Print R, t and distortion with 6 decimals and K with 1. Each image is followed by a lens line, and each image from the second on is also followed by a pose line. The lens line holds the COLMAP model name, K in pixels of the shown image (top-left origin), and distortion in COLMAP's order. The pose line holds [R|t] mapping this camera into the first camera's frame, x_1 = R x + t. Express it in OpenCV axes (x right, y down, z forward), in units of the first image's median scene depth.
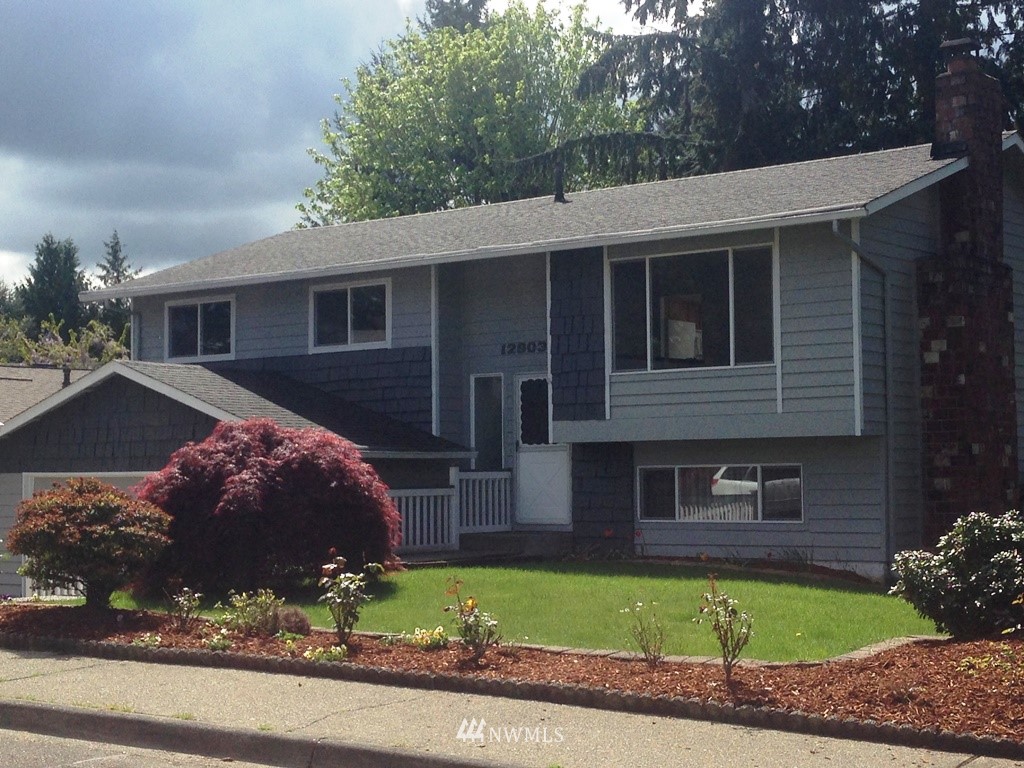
lens RADIAL K [[1698.8, 0, 511.3], [0, 1698.8, 325.8], [0, 0, 1]] dist [0.005493, 0.019659]
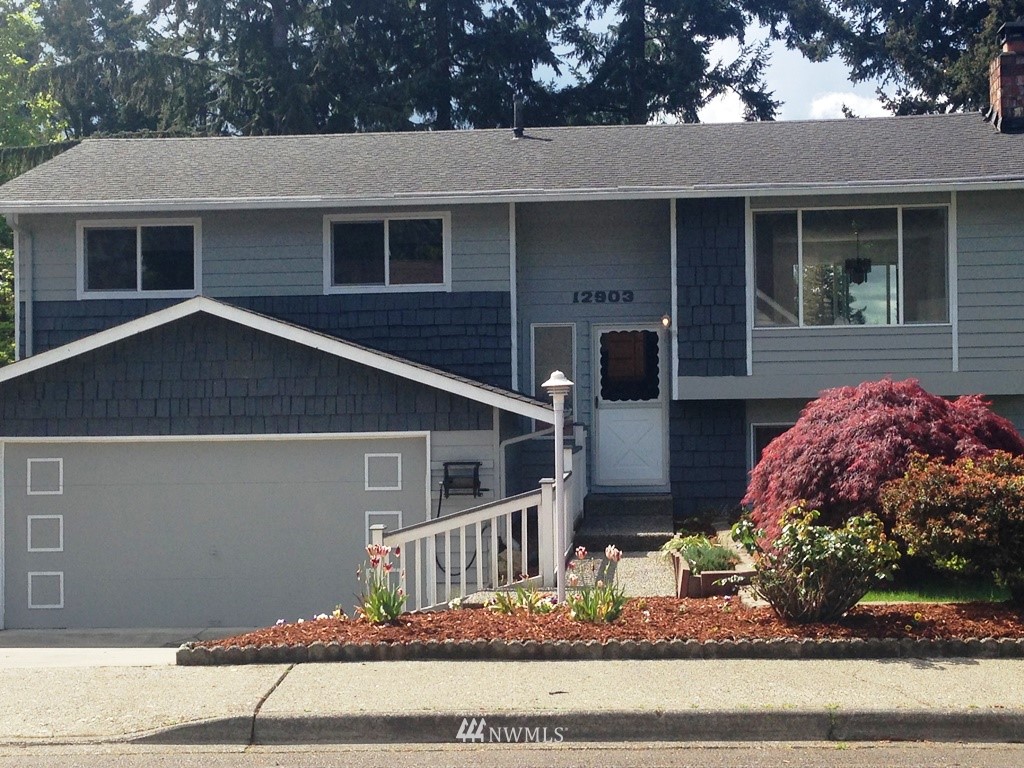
lens RADIAL K [[1693.1, 0, 512.0], [0, 1693.1, 384.0], [0, 0, 1]] dist [-0.027923, 0.876579]
pose [[0.844374, 0.005984, 0.535721, -0.561043], [-0.041065, 0.997719, 0.053580, 0.013731], [-0.534179, -0.067241, 0.842693, 0.258751]]
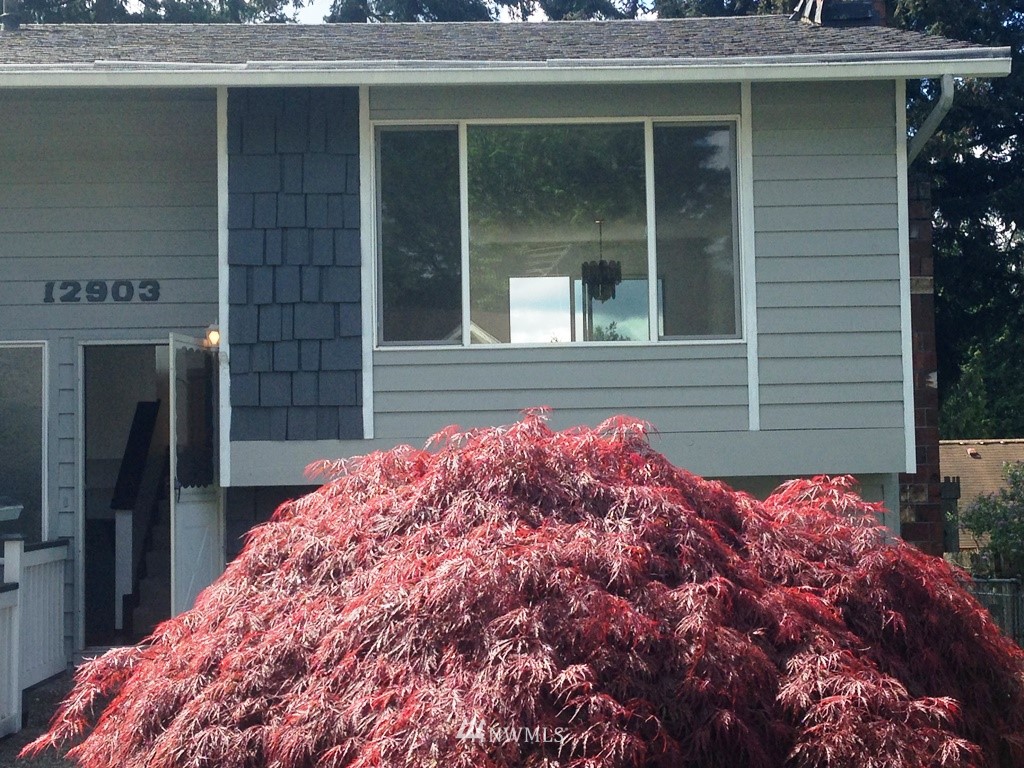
lens RADIAL K [[1693.1, 0, 512.0], [0, 1693.1, 384.0], [0, 0, 1]] dist [-0.027923, 0.876579]
pose [[0.774872, 0.032972, 0.631258, -0.220998], [-0.043331, 0.999060, 0.001005, 0.036036], [-0.630631, -0.028131, 0.775572, 0.578378]]
